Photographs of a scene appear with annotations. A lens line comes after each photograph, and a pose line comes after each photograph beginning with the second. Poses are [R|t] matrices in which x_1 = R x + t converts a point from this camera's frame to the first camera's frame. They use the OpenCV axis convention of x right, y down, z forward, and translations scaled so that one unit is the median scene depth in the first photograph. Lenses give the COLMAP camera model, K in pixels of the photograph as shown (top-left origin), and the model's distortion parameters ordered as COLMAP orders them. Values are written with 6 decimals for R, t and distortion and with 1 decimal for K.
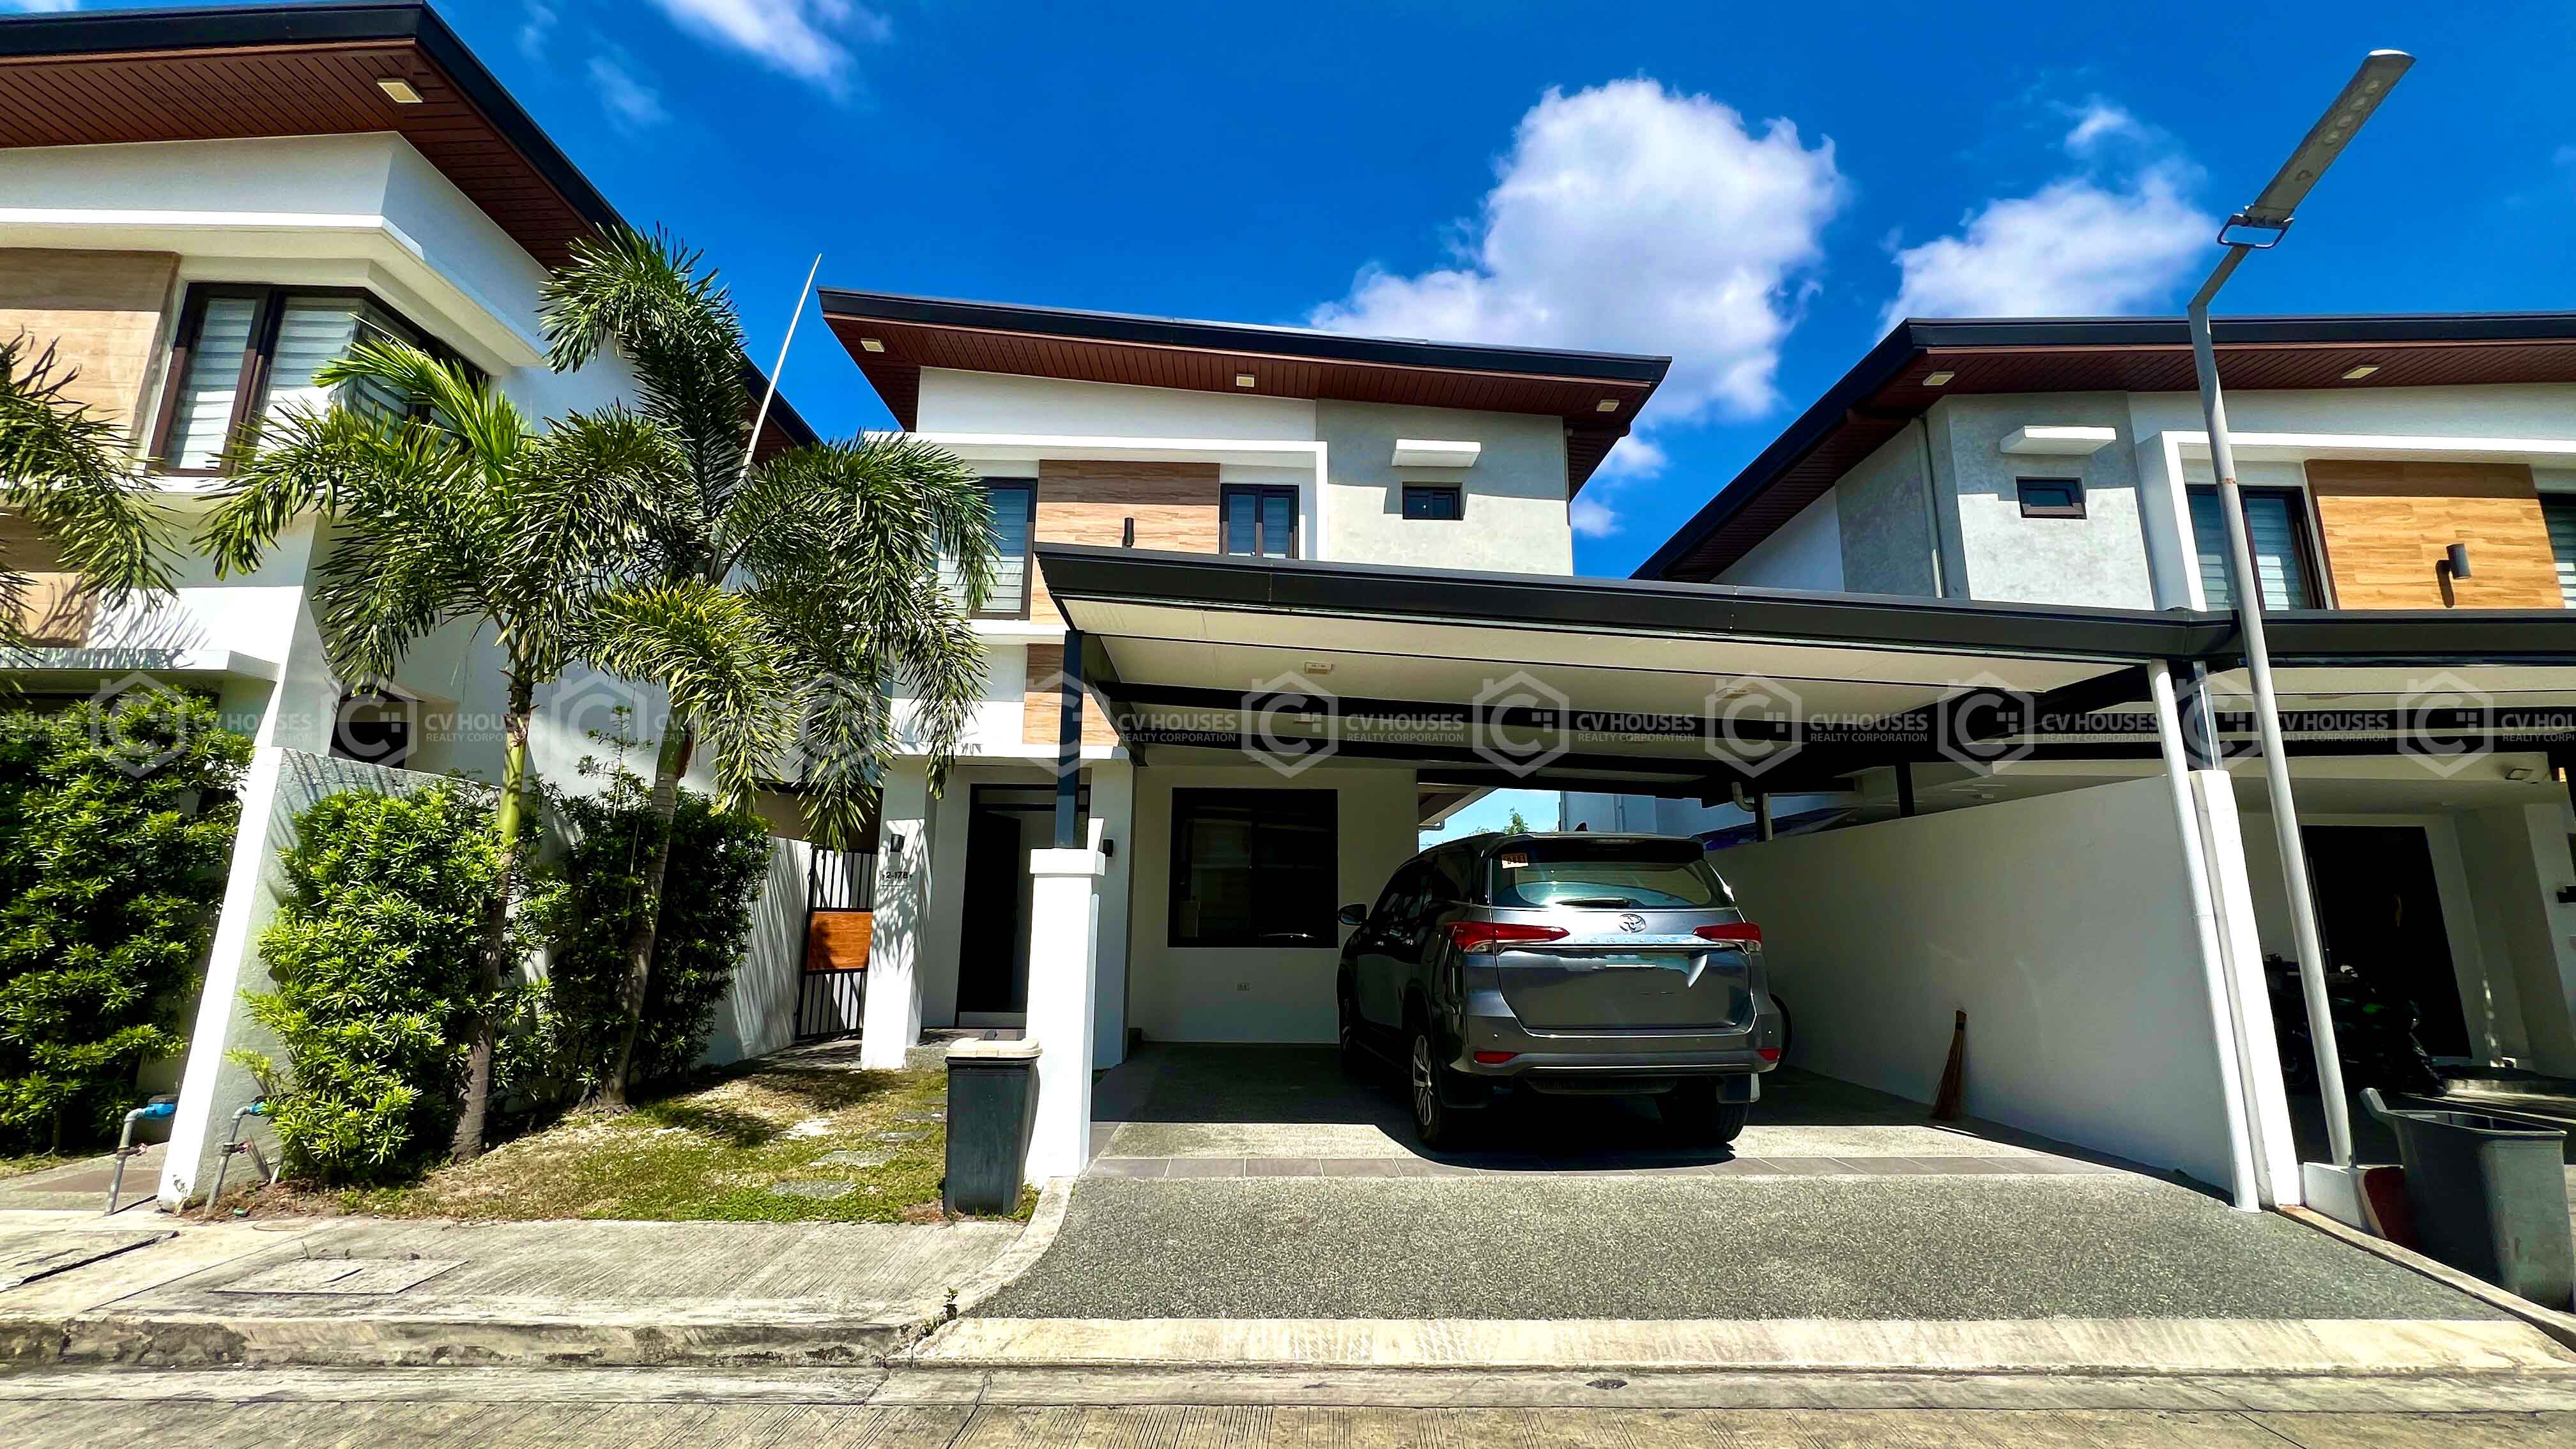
lens RADIAL K [[1010.1, 0, 1286.7], [0, 1010.1, 723.1], [0, 0, 1]] dist [0.003815, 0.000116]
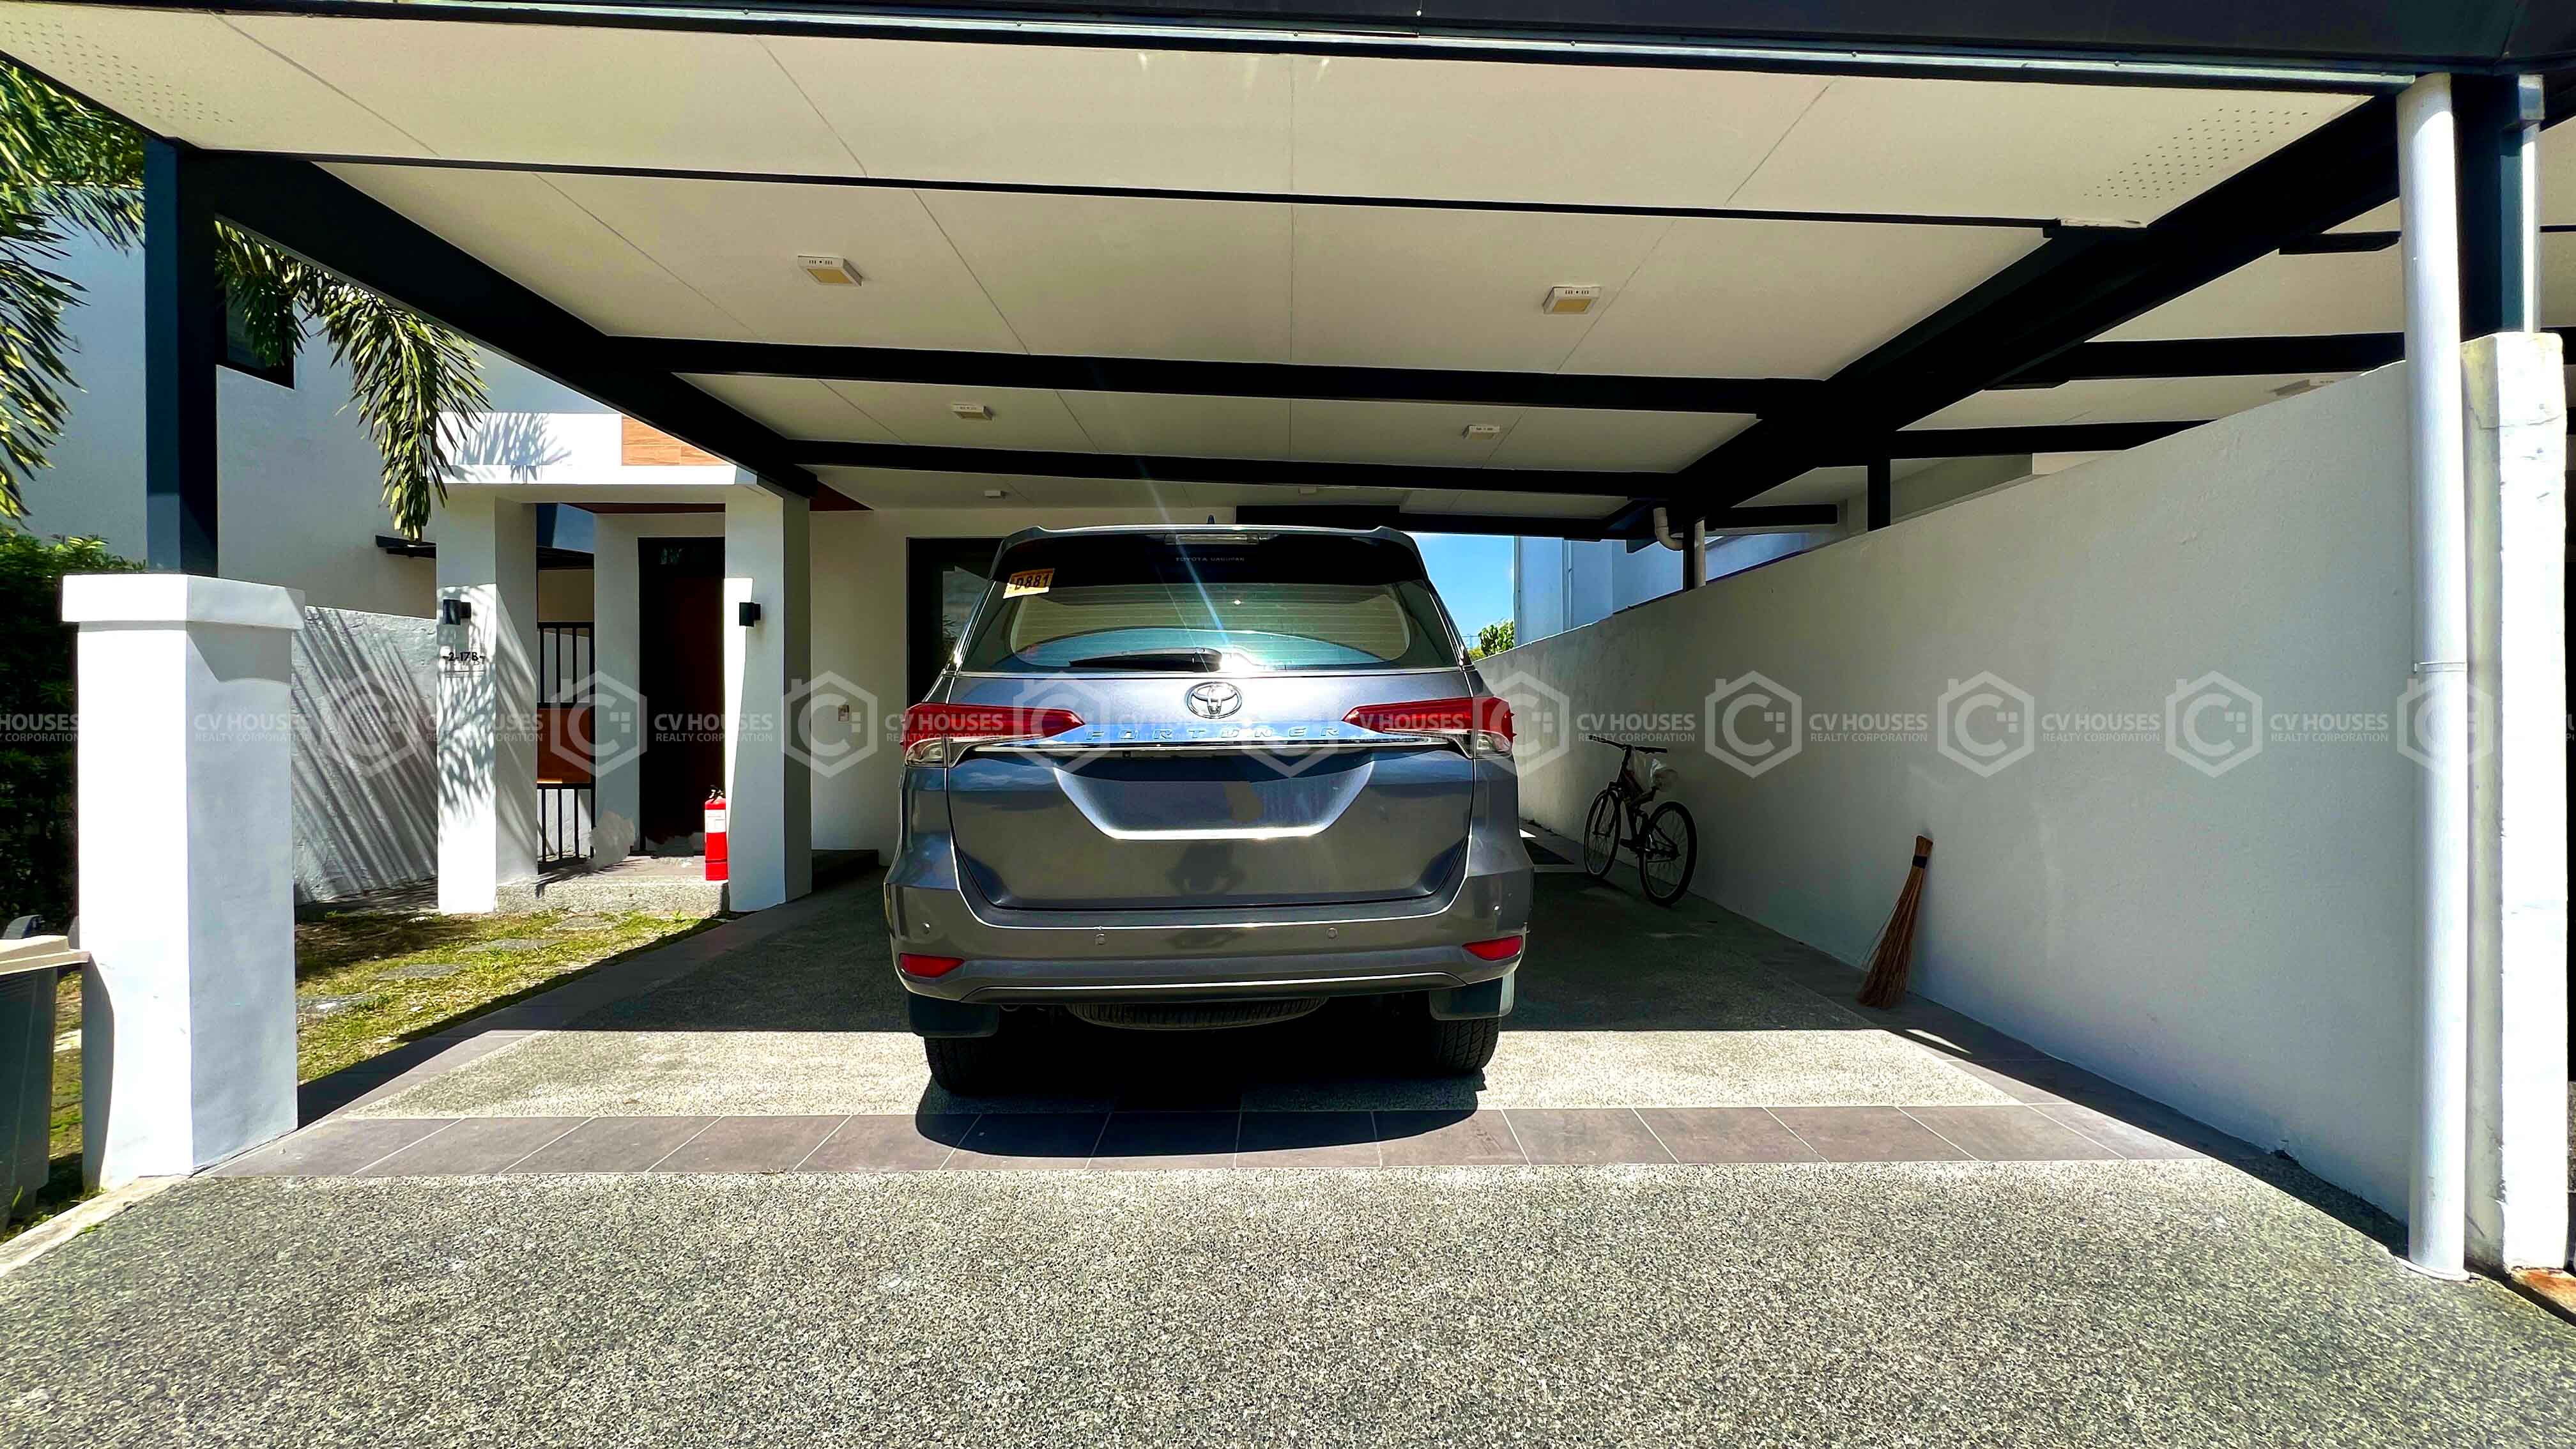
lens RADIAL K [[1017.5, 0, 1283.4], [0, 1017.5, 719.4], [0, 0, 1]] dist [-0.000494, -0.000115]
pose [[0.999242, -0.015271, -0.035818, 0.384857], [0.022052, 0.980084, 0.197355, 0.109450], [0.032091, -0.197995, 0.979678, 0.510549]]
